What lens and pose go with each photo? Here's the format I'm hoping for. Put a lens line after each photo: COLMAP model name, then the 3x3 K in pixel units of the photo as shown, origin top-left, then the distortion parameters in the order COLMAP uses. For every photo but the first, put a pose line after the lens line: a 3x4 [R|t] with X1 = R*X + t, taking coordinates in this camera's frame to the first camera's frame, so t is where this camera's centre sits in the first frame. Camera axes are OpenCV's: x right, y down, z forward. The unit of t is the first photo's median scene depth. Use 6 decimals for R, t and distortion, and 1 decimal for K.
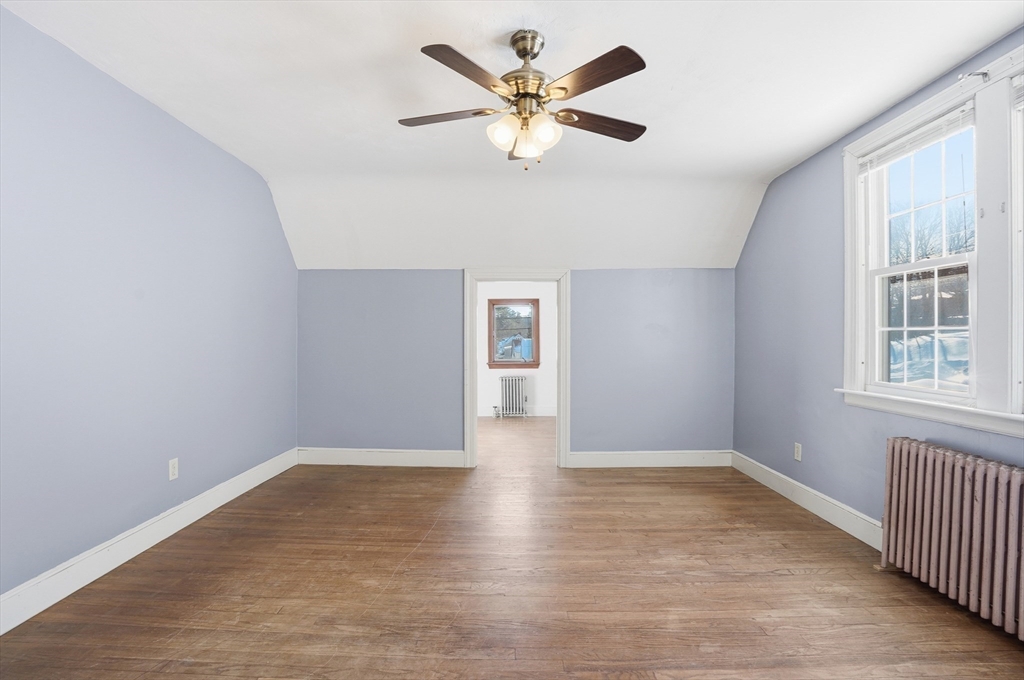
lens RADIAL K [[481.2, 0, 511.6], [0, 481.2, 336.5], [0, 0, 1]] dist [-0.069038, 0.018824]
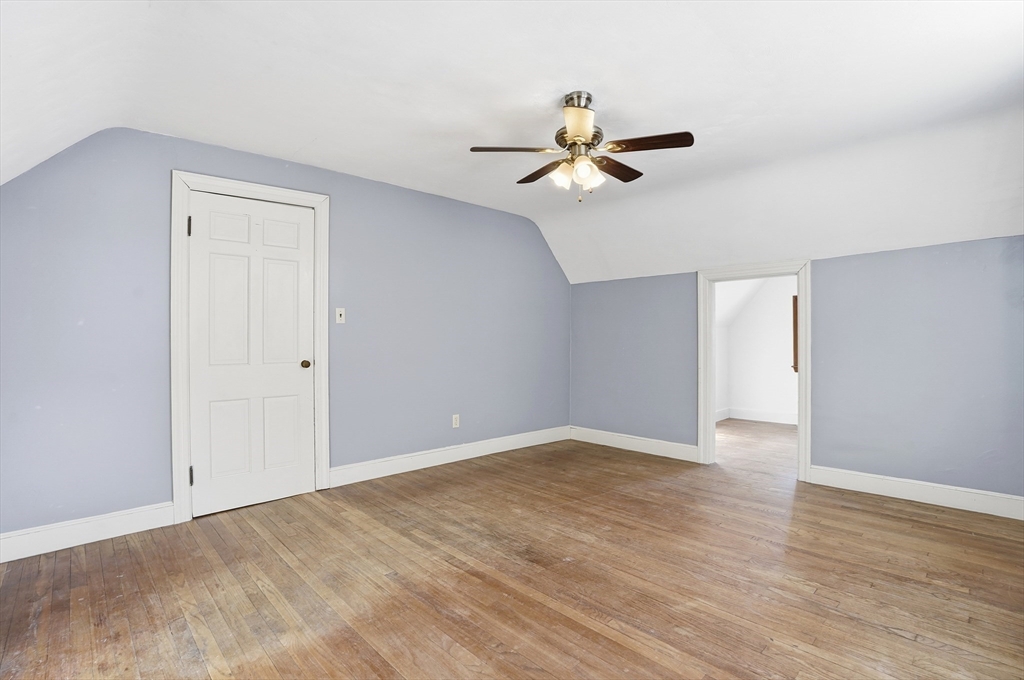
lens RADIAL K [[481.2, 0, 511.5], [0, 481.2, 337.3], [0, 0, 1]] dist [-0.069038, 0.018824]
pose [[0.691459, -0.009372, -0.722355, 0.578224], [0.005030, 0.999954, -0.008159, 0.012192], [0.722398, 0.002008, 0.691475, -0.001426]]
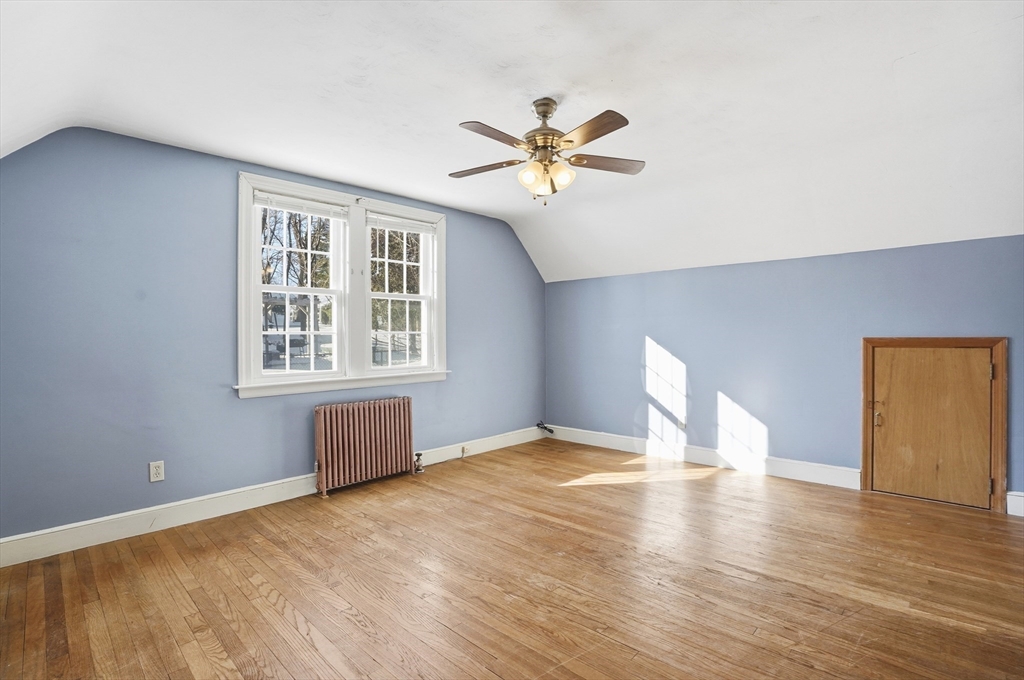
lens RADIAL K [[481.2, 0, 503.0], [0, 481.2, 338.2], [0, 0, 1]] dist [-0.069038, 0.018824]
pose [[-0.710678, 0.004677, 0.703502, -0.559390], [0.008832, 0.999958, 0.002275, 0.001192], [-0.703462, 0.007830, -0.710690, 1.412123]]
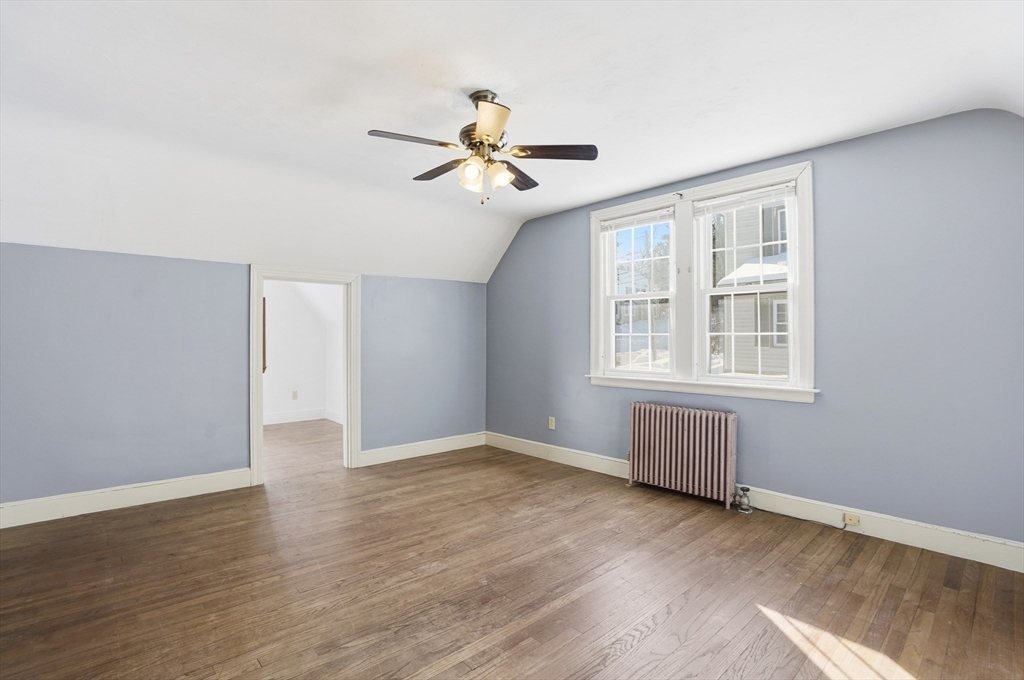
lens RADIAL K [[481.2, 0, 511.8], [0, 481.2, 327.9], [0, 0, 1]] dist [-0.069038, 0.018824]
pose [[0.741326, 0.011751, 0.671043, -0.516261], [0.001095, 0.999824, -0.018718, -0.008097], [-0.671145, 0.014610, 0.741182, 0.036681]]
